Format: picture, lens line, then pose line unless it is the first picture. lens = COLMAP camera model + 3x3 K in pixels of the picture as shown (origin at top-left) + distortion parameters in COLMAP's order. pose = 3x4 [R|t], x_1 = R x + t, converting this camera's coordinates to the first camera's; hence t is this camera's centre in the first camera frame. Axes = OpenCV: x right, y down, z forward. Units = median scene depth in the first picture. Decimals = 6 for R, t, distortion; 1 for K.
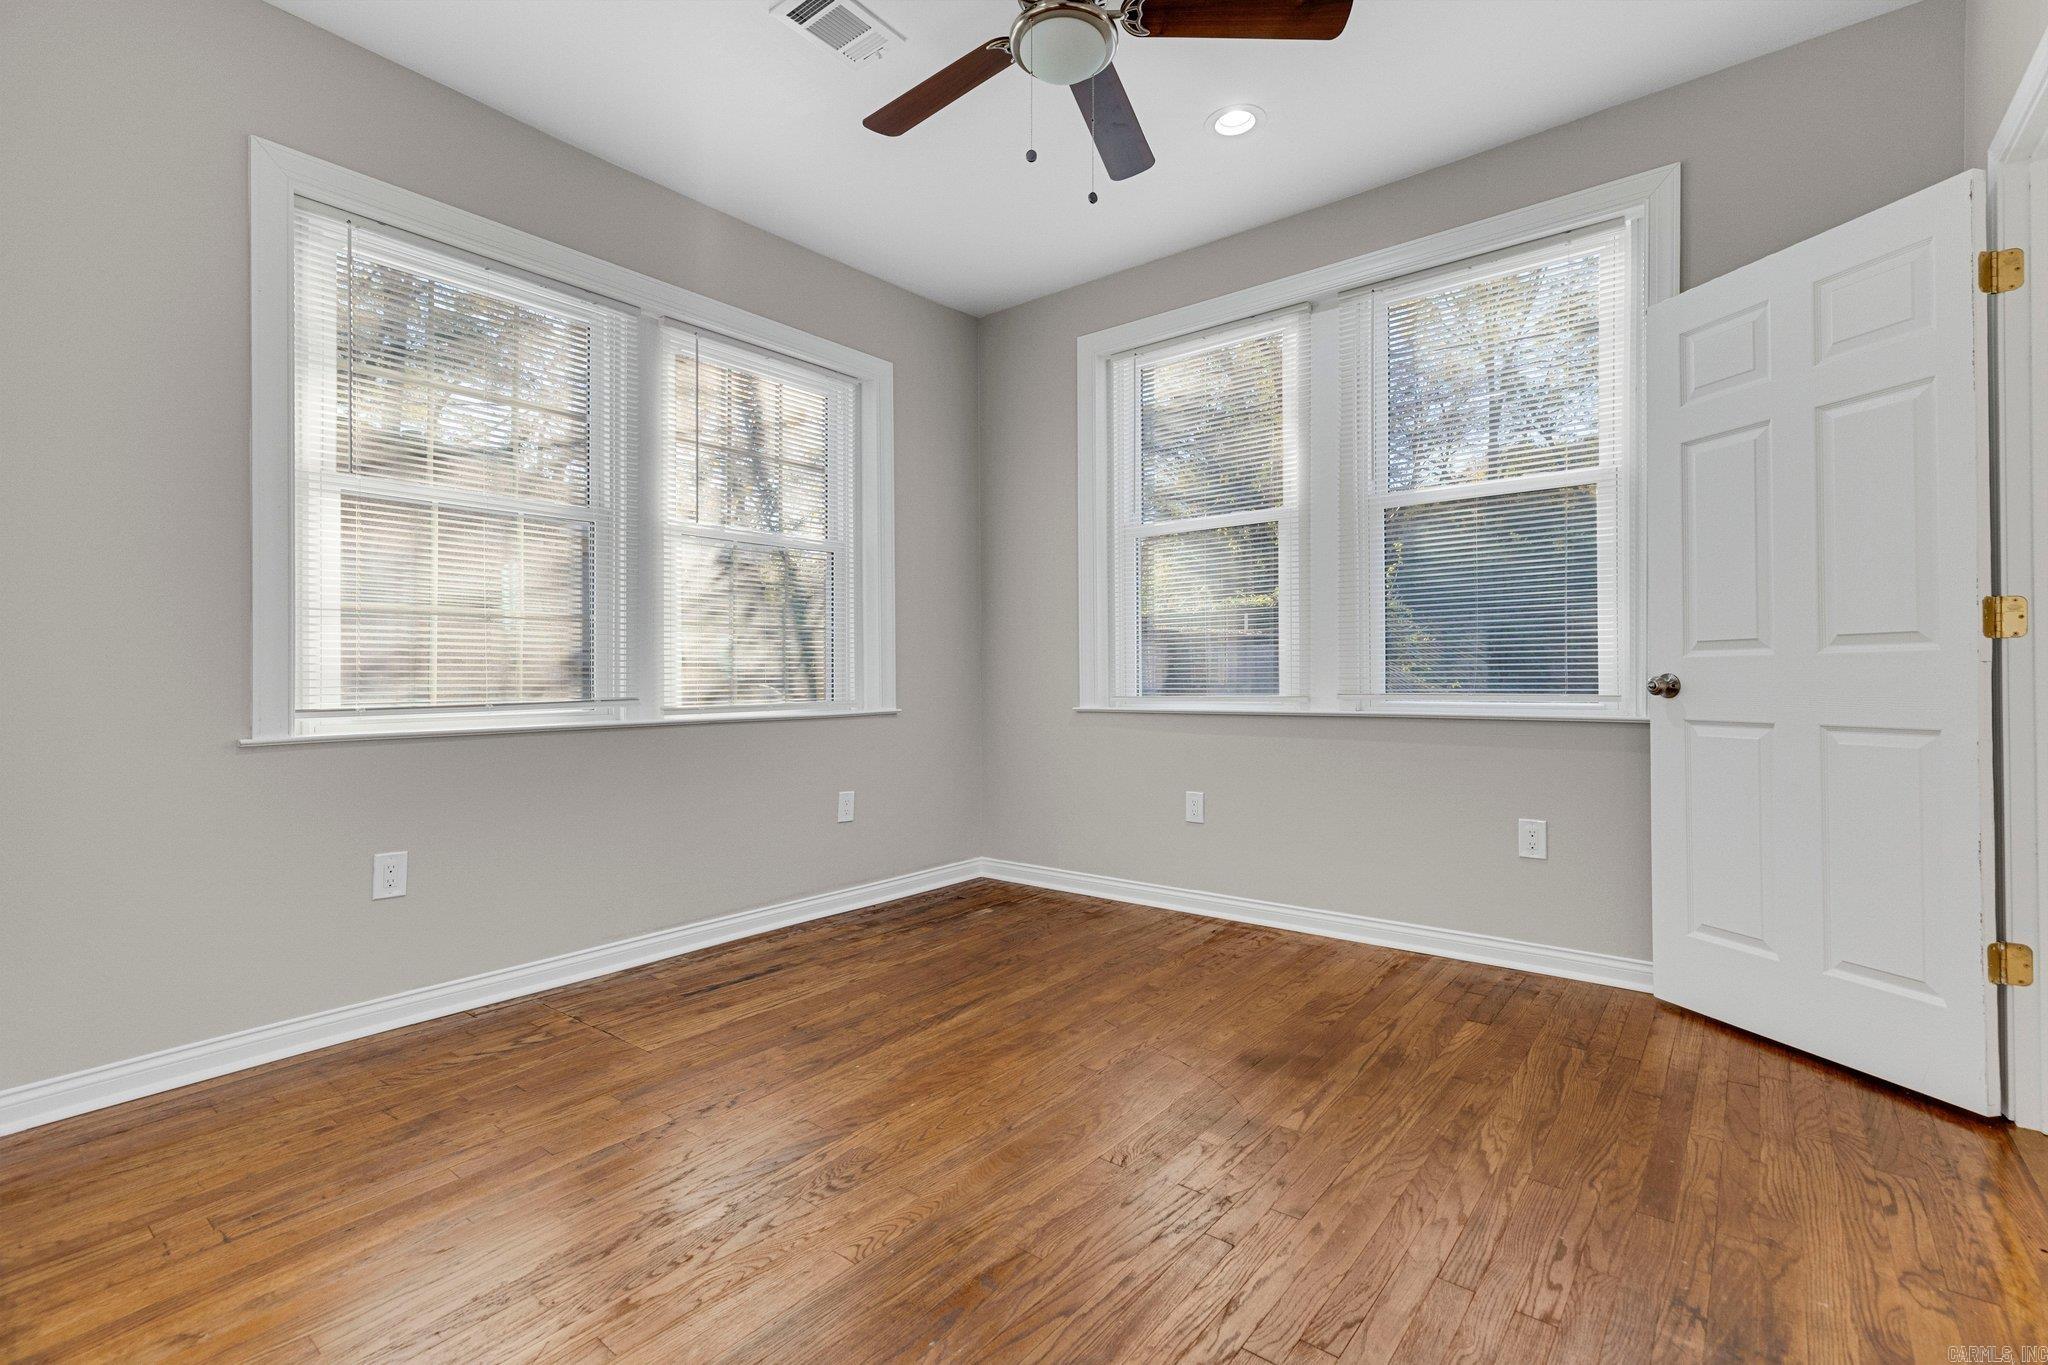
lens RADIAL K [[921.3, 0, 1029.7], [0, 921.3, 673.6], [0, 0, 1]] dist [0.006246, -0.001429]
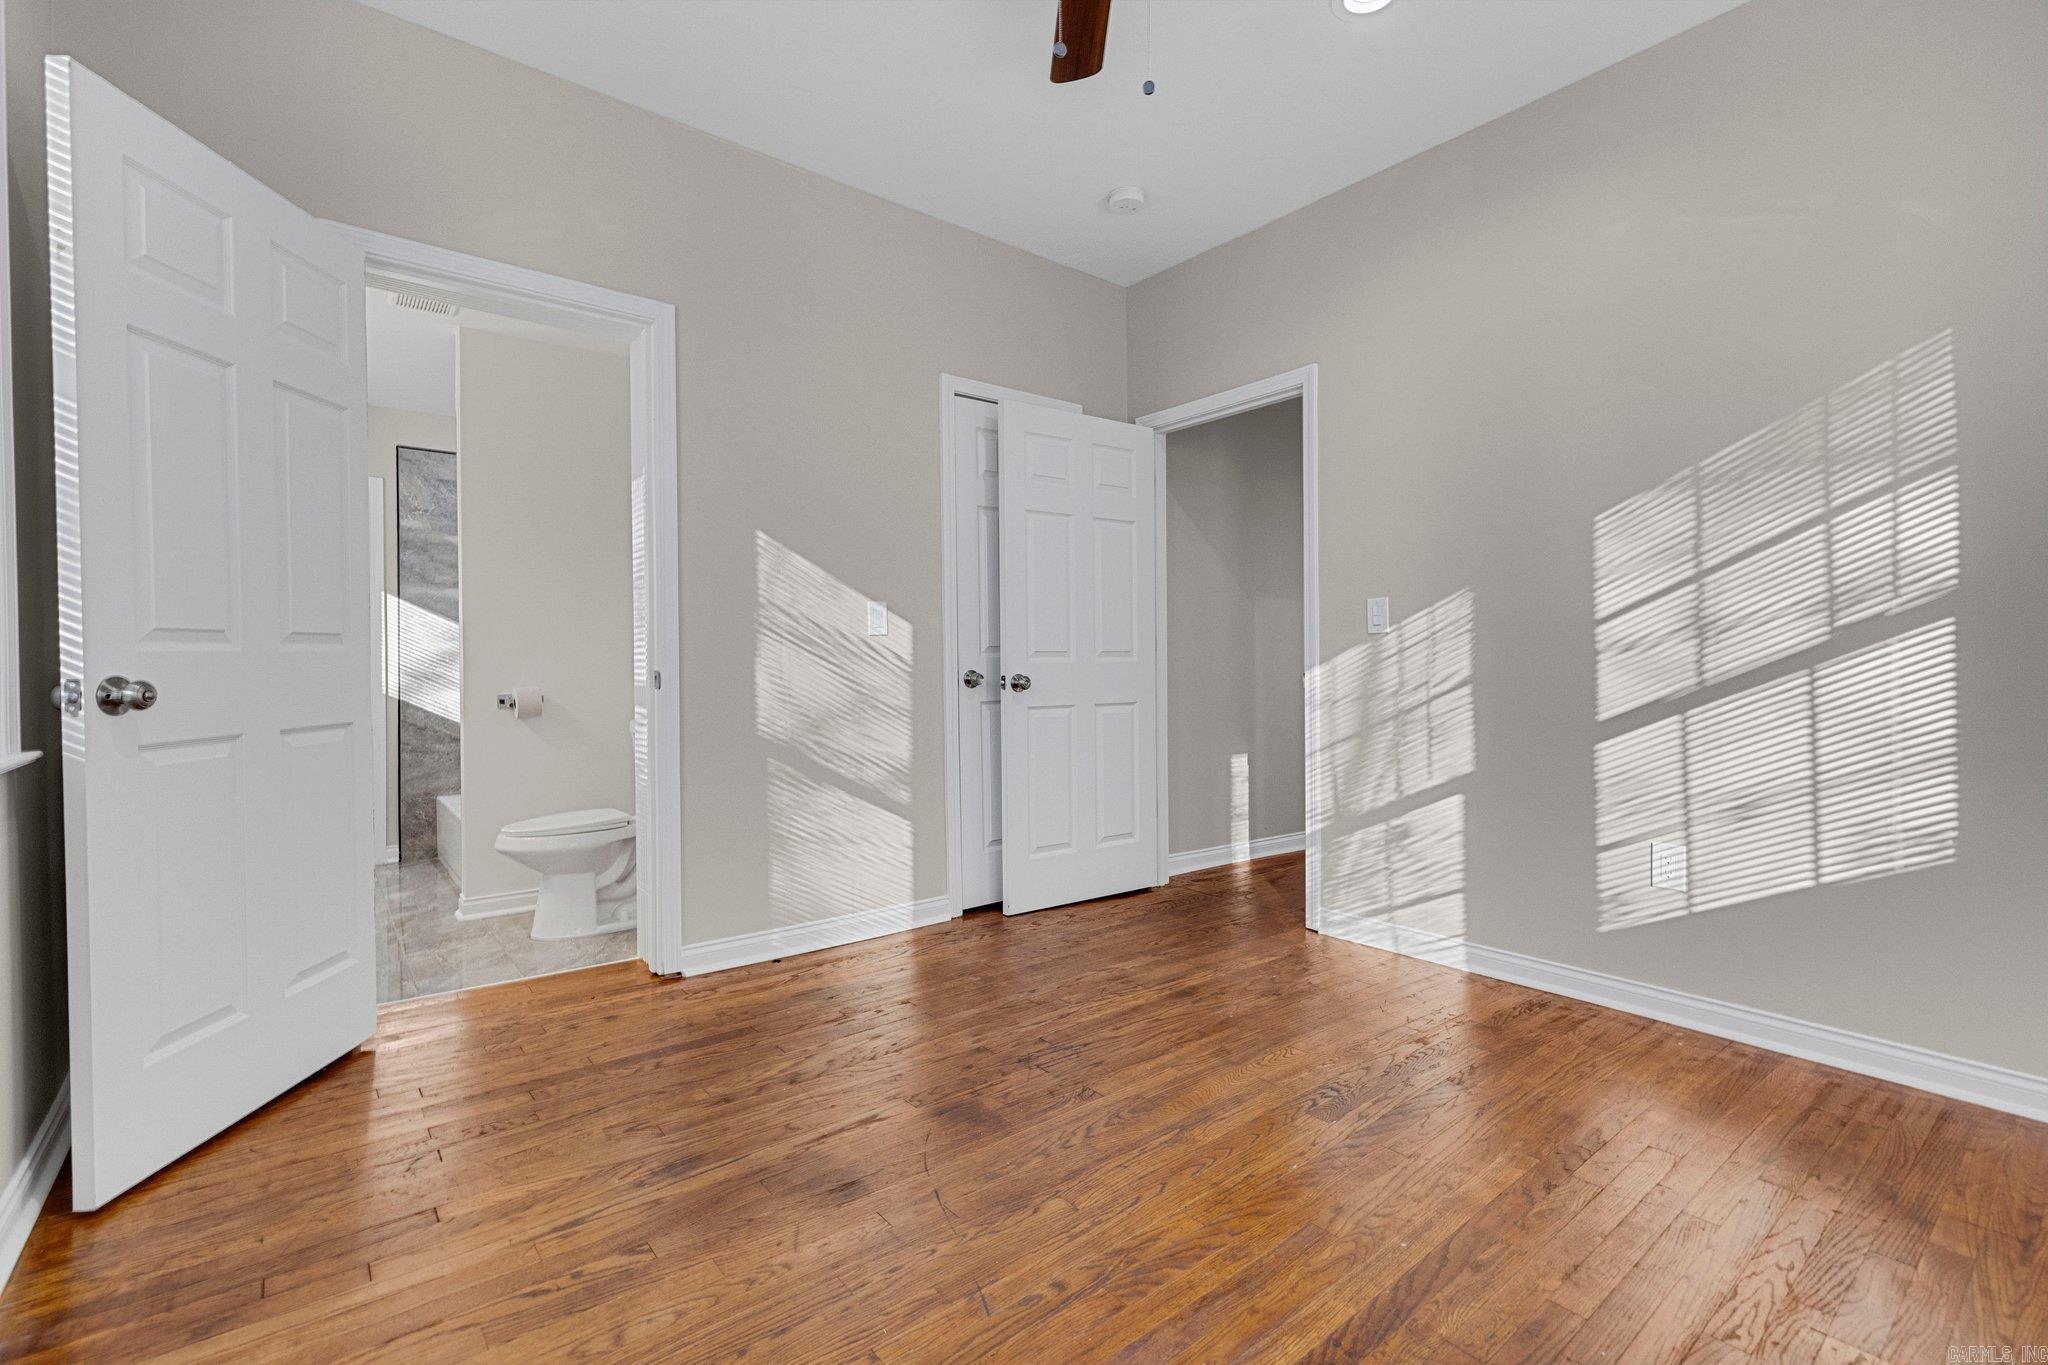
lens RADIAL K [[921.3, 0, 1036.3], [0, 921.3, 677.1], [0, 0, 1]] dist [0.006246, -0.001429]
pose [[-0.978148, 0.005349, 0.207843, -0.082828], [0.008071, 0.999892, 0.012250, -0.001763], [-0.207755, 0.013659, -0.978086, 2.171061]]
